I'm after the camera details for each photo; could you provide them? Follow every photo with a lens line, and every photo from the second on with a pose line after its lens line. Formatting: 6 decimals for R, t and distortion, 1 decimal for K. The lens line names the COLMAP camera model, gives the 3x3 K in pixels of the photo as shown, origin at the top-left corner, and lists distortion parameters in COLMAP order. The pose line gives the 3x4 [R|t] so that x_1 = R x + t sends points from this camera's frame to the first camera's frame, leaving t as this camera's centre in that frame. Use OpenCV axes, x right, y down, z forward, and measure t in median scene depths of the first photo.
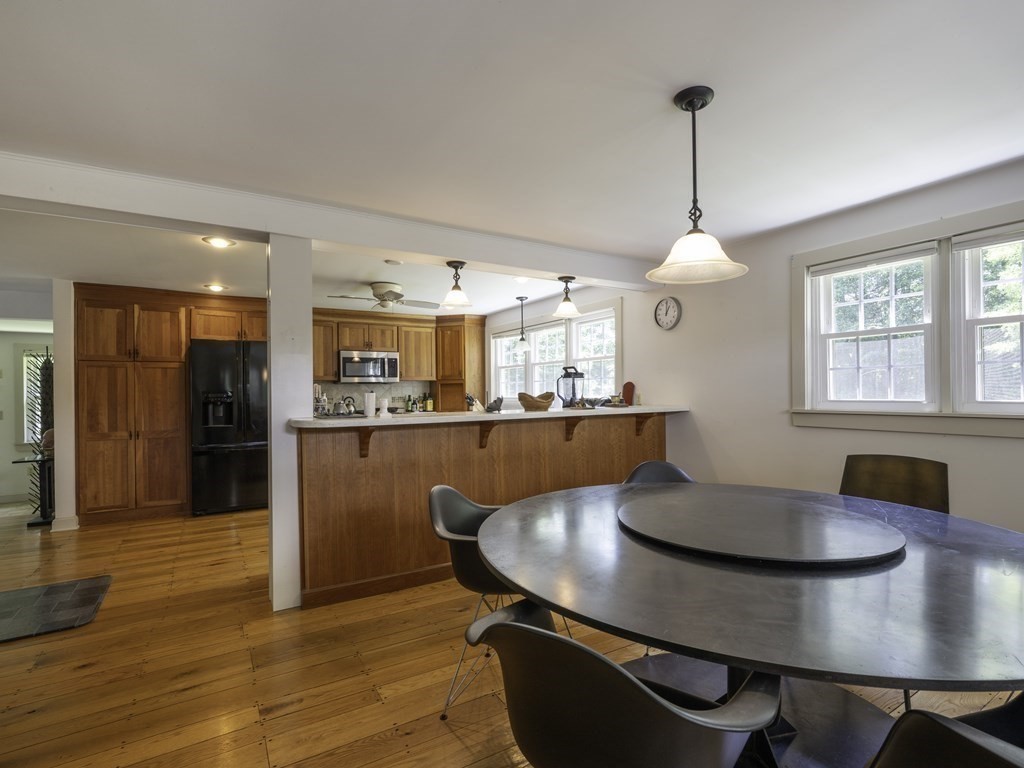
lens RADIAL K [[499.0, 0, 513.6], [0, 499.0, 389.3], [0, 0, 1]] dist [0.007071, 0.000532]
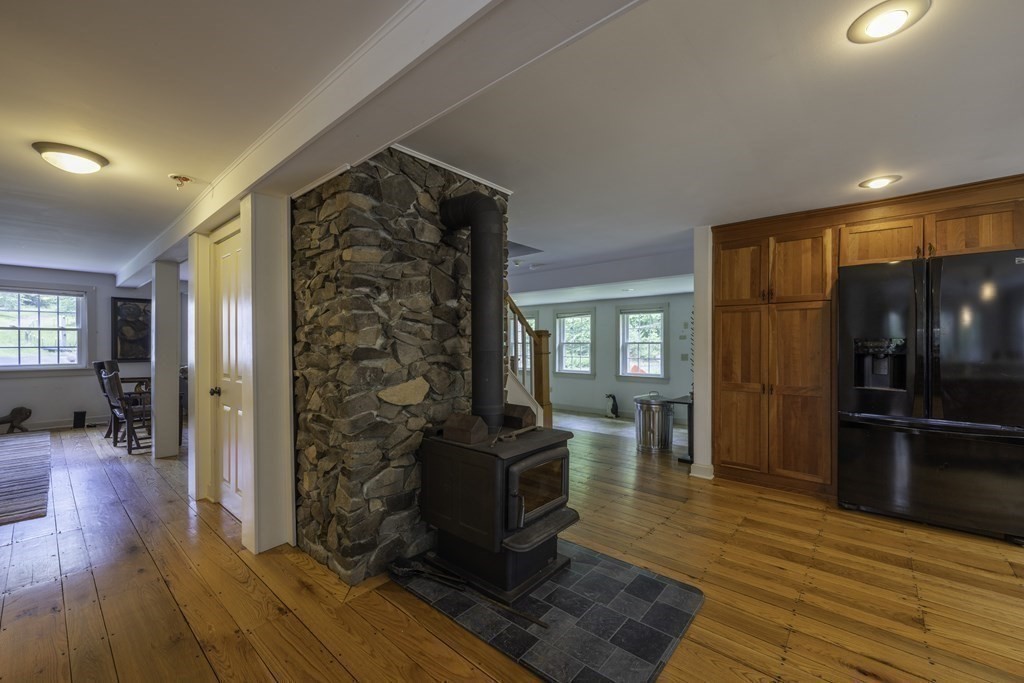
lens RADIAL K [[401.7, 0, 509.1], [0, 401.7, 346.4], [0, 0, 1]] dist [-0.006716, -0.000188]
pose [[0.286462, 0.014926, -0.957975, -0.178333], [-0.002031, 0.999886, 0.014972, 0.006761], [0.958089, -0.002344, 0.286460, 0.298800]]
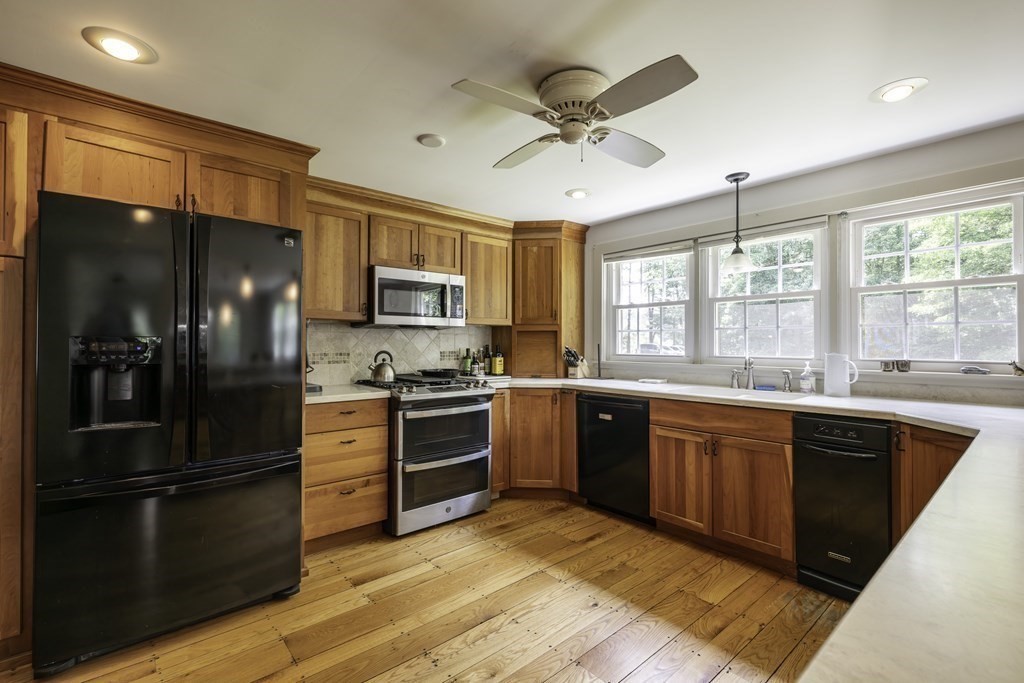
lens RADIAL K [[471.4, 0, 508.3], [0, 471.4, 339.9], [0, 0, 1]] dist [0.000841, 0.002066]
pose [[0.989137, 0.016475, 0.146070, -0.290078], [-0.015784, 0.999858, -0.005885, 0.003961], [-0.146146, 0.003515, 0.989257, 0.497085]]
